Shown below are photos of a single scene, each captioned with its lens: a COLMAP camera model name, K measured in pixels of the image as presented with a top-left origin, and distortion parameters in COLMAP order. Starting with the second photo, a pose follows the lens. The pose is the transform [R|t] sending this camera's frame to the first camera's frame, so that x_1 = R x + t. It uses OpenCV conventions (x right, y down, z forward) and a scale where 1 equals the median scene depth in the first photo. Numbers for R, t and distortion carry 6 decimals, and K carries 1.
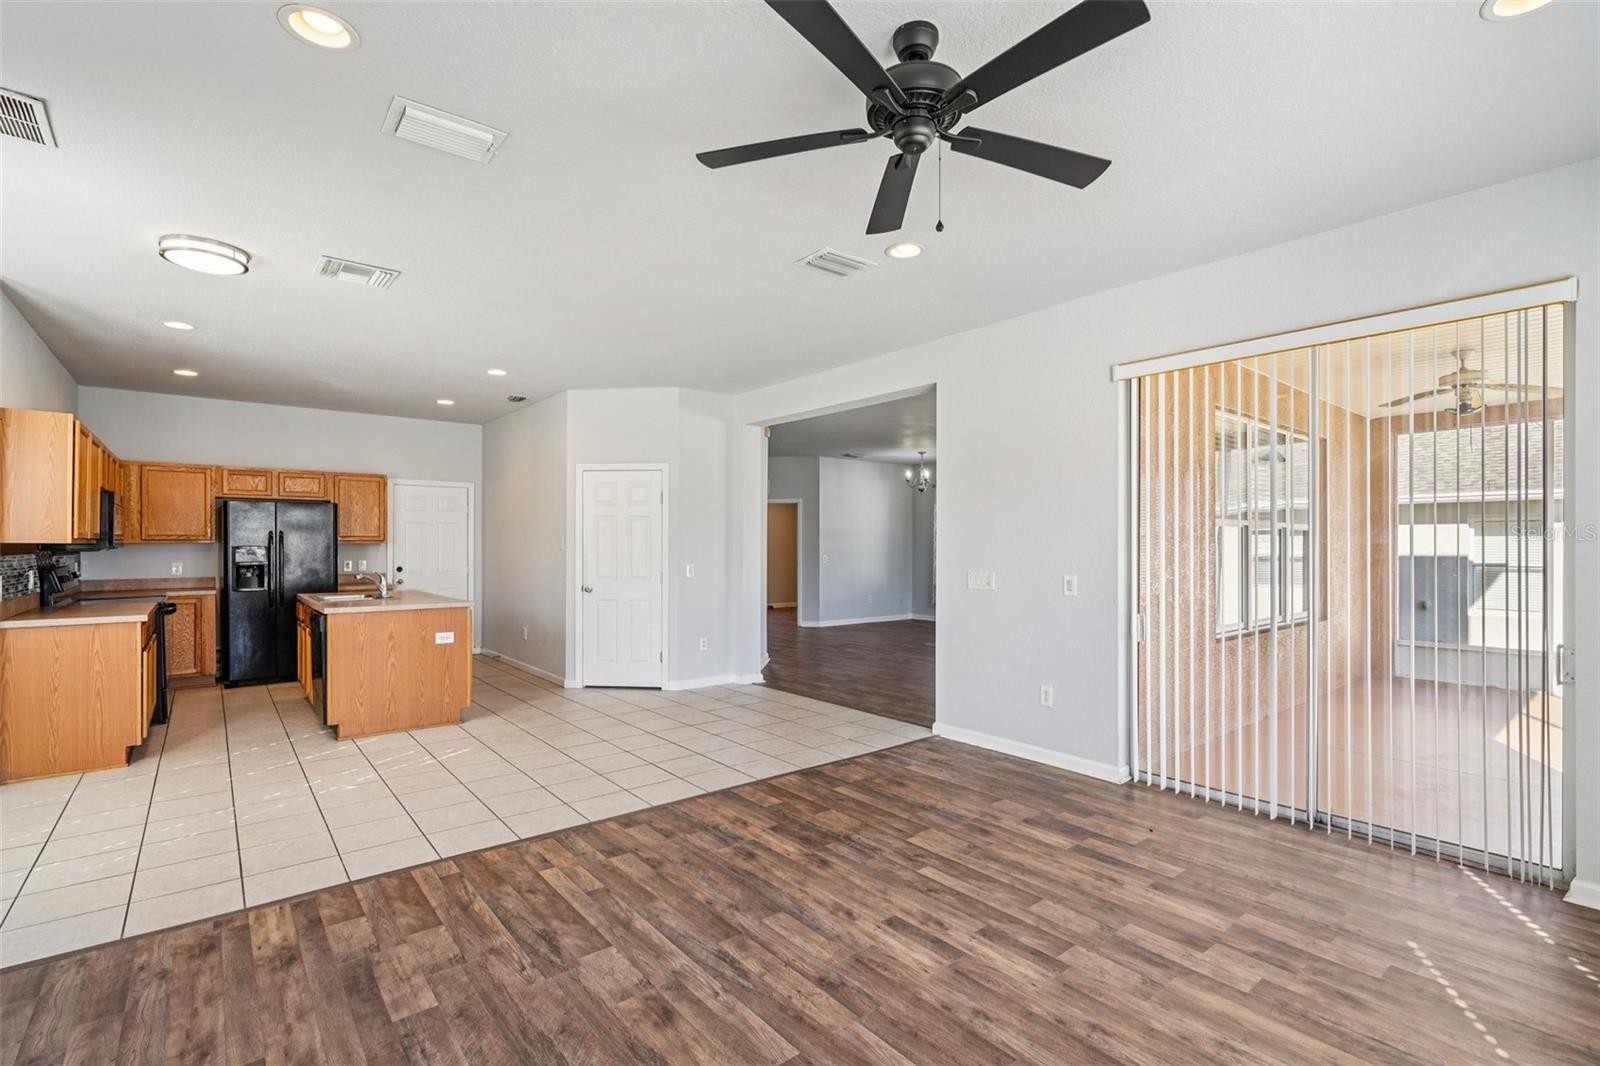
lens RADIAL K [[730.0, 0, 801.2], [0, 730.0, 541.0], [0, 0, 1]] dist [-0.007994, 0.001478]
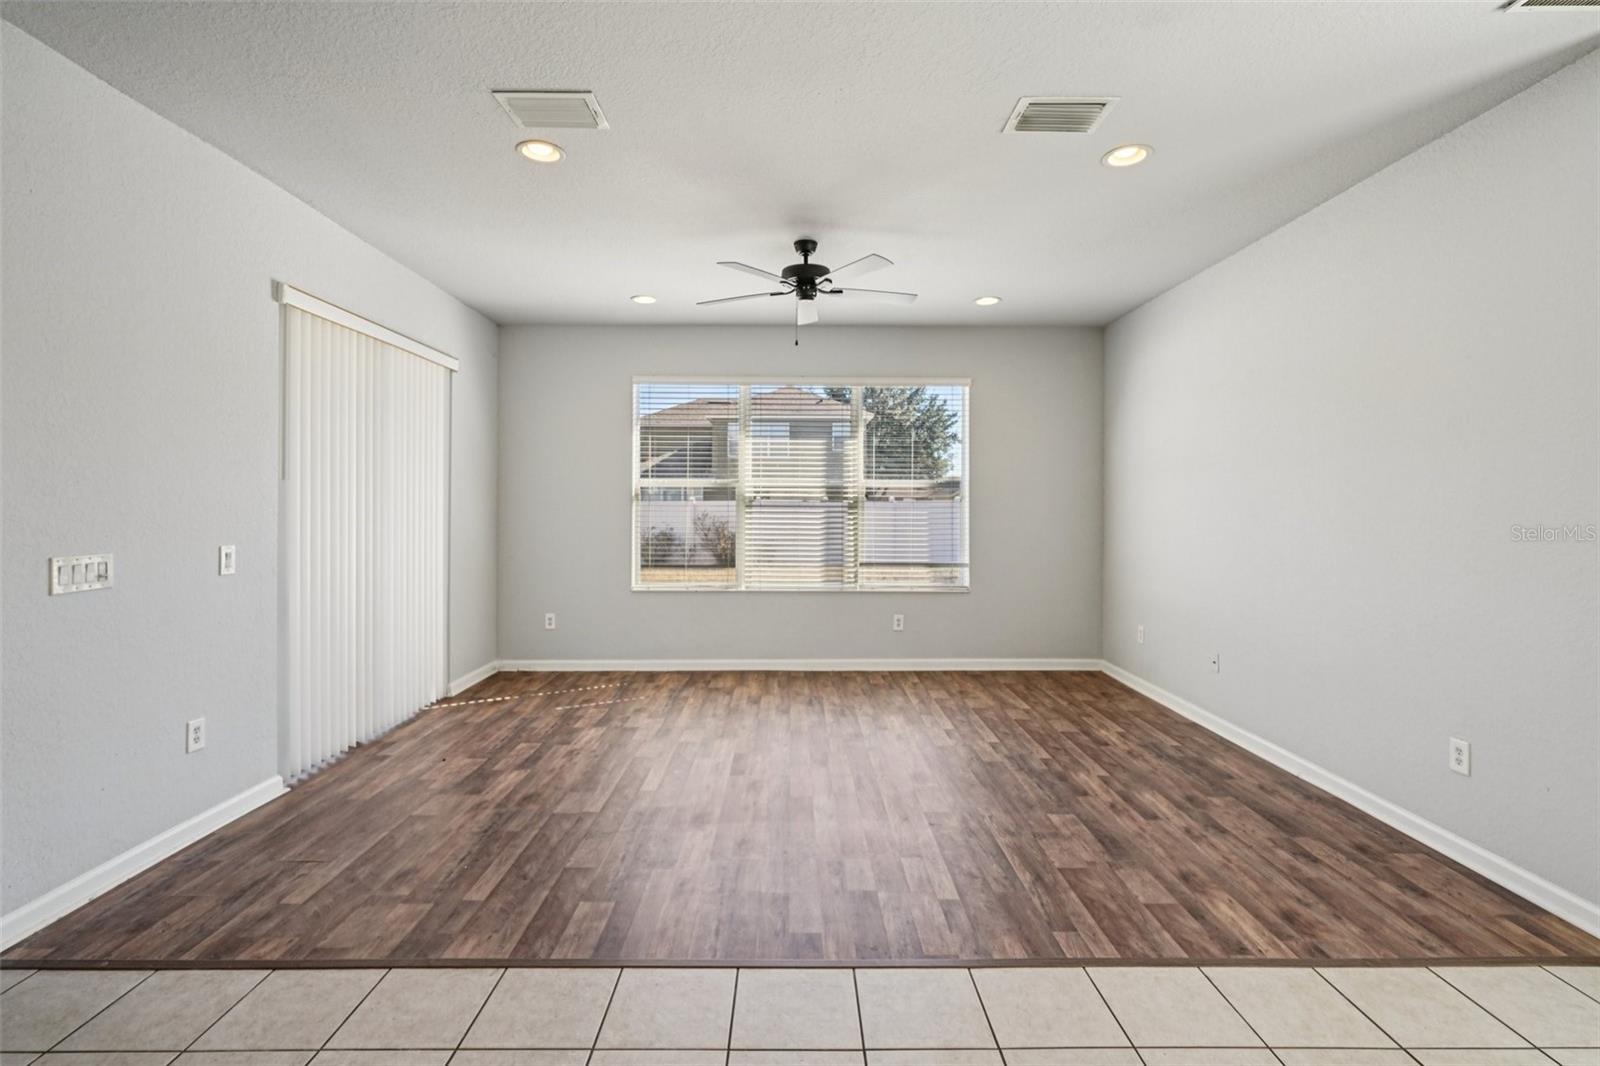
lens RADIAL K [[730.0, 0, 800.1], [0, 730.0, 520.3], [0, 0, 1]] dist [-0.007994, 0.001478]
pose [[-0.776605, -0.018768, 0.629708, -0.523425], [-0.007772, 0.999765, 0.020214, 0.003995], [-0.629940, 0.010804, -0.776569, 1.249498]]
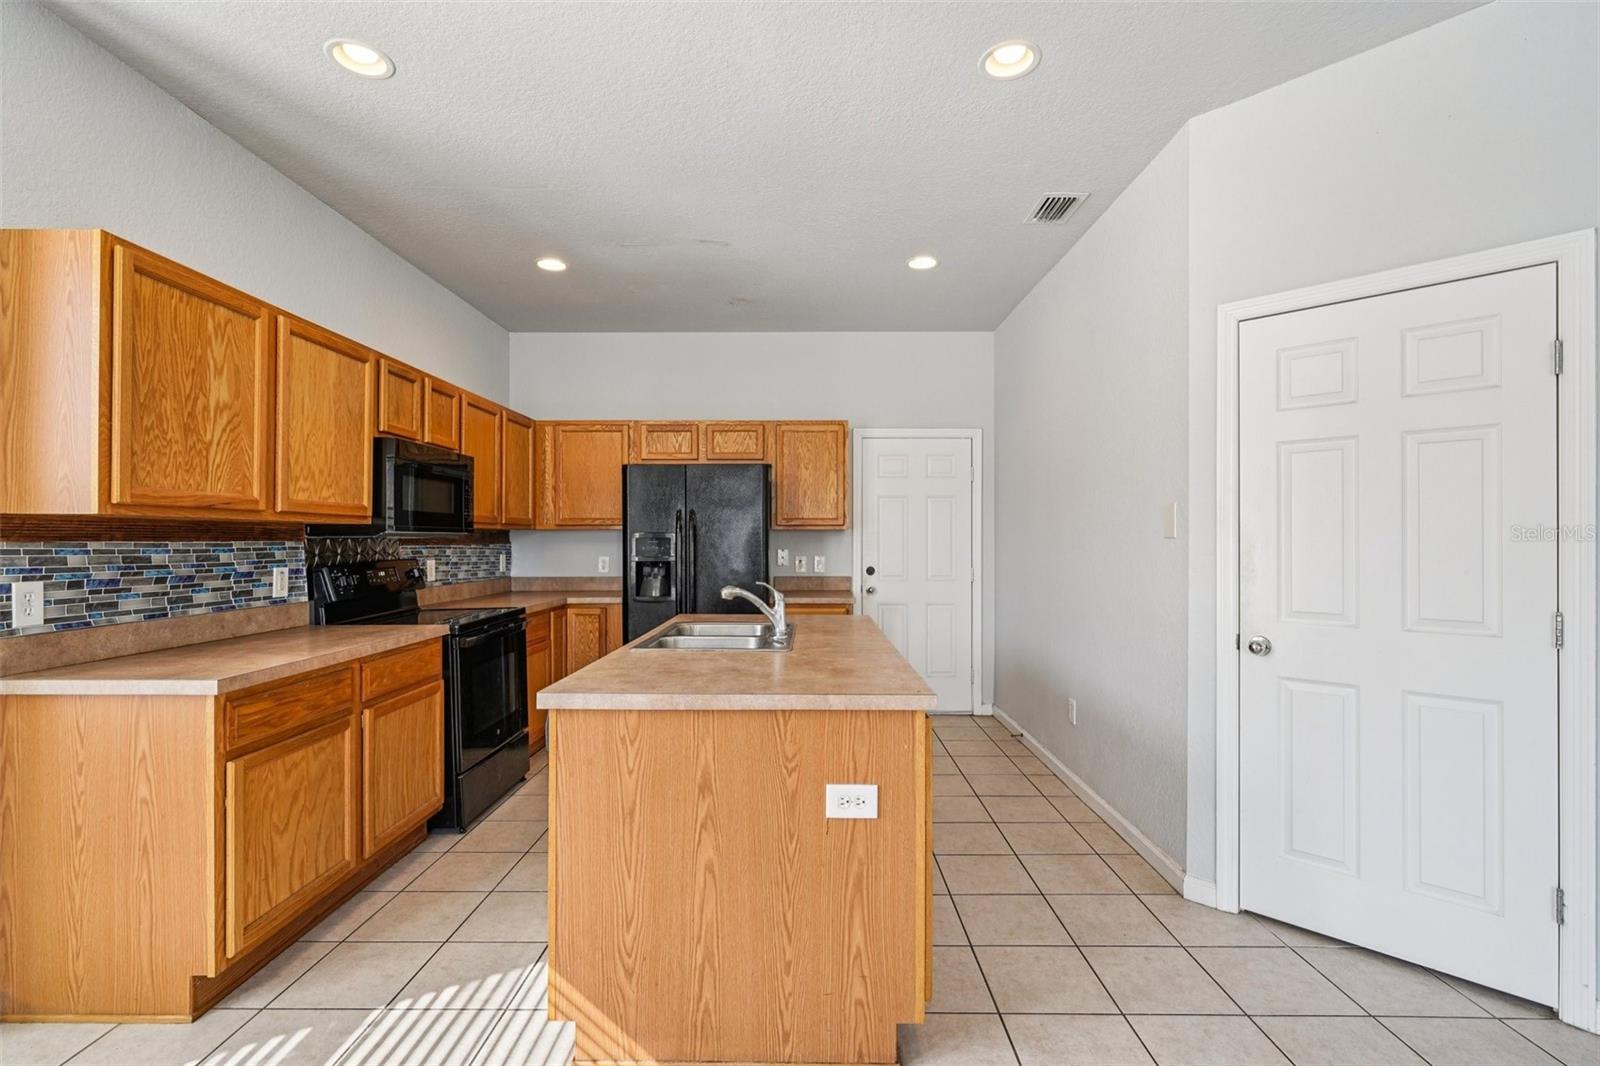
lens RADIAL K [[730.0, 0, 798.3], [0, 730.0, 537.8], [0, 0, 1]] dist [-0.007994, 0.001478]
pose [[0.765396, -0.002482, -0.643554, -0.377347], [0.003569, 0.999994, 0.000387, 0.018704], [0.643549, -0.002593, 0.765400, 0.934708]]
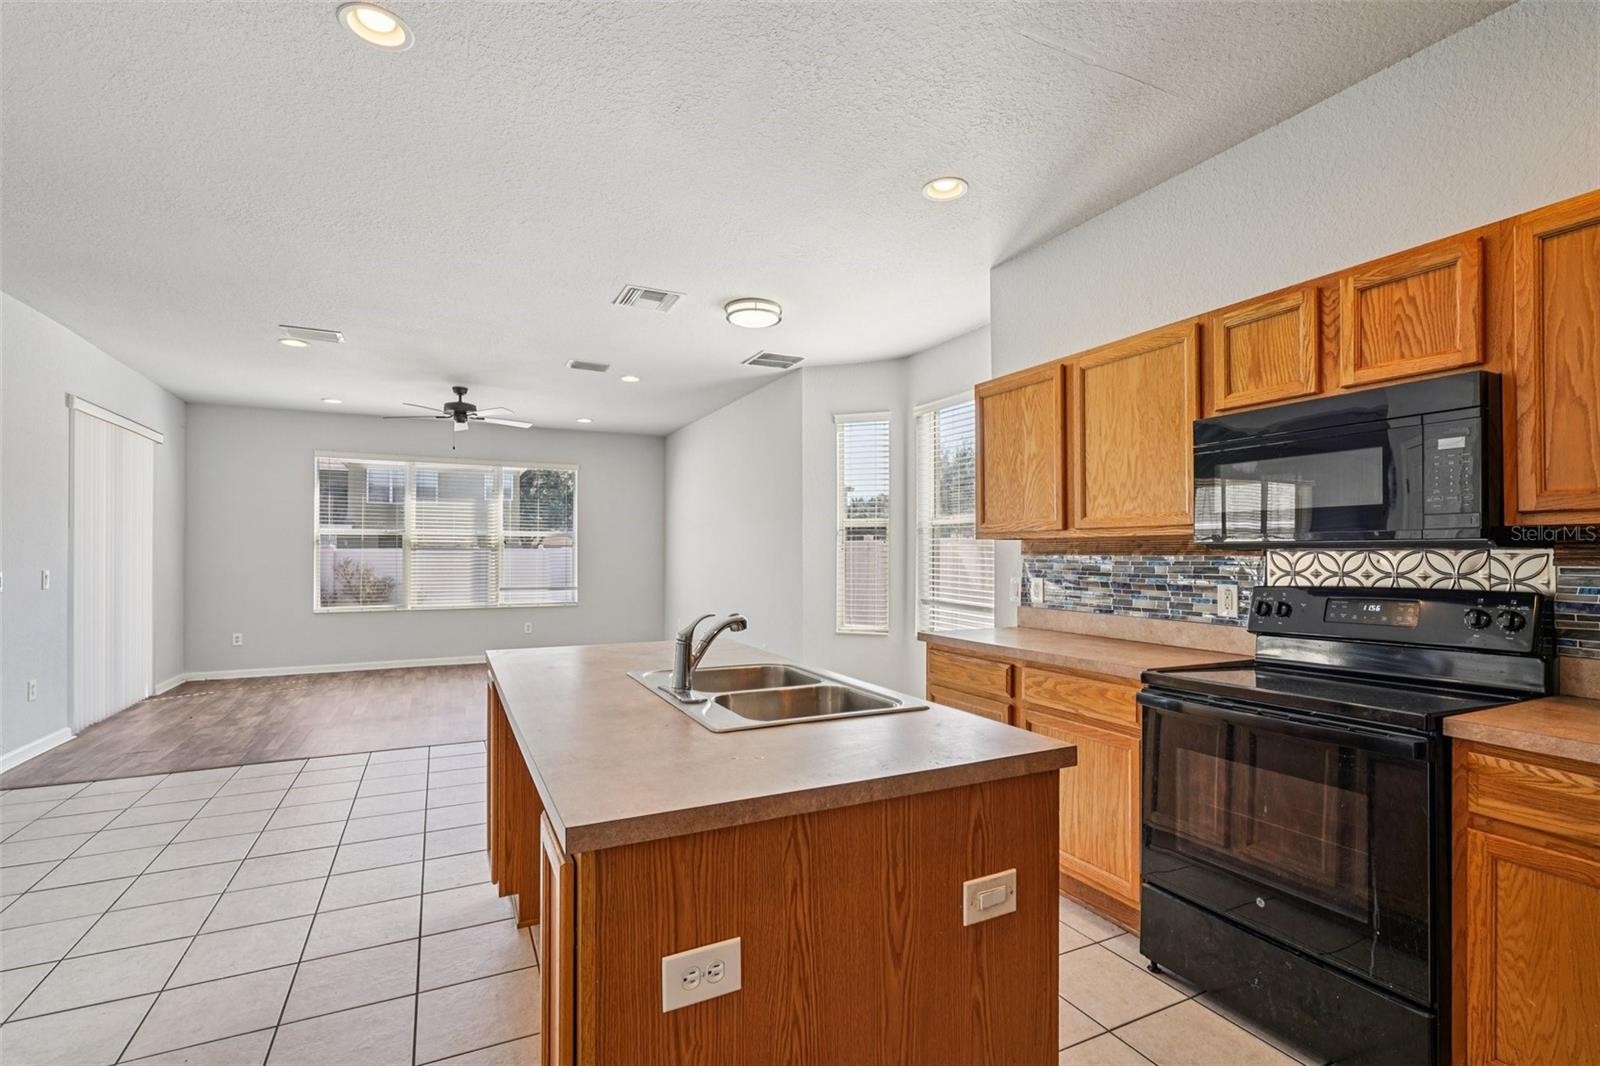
lens RADIAL K [[730.0, 0, 806.2], [0, 730.0, 551.7], [0, 0, 1]] dist [-0.007994, 0.001478]
pose [[-0.975051, -0.002306, 0.221967, -1.004151], [-0.004122, 0.999962, -0.007714, 0.023714], [-0.221941, -0.008437, -0.975024, 1.869331]]
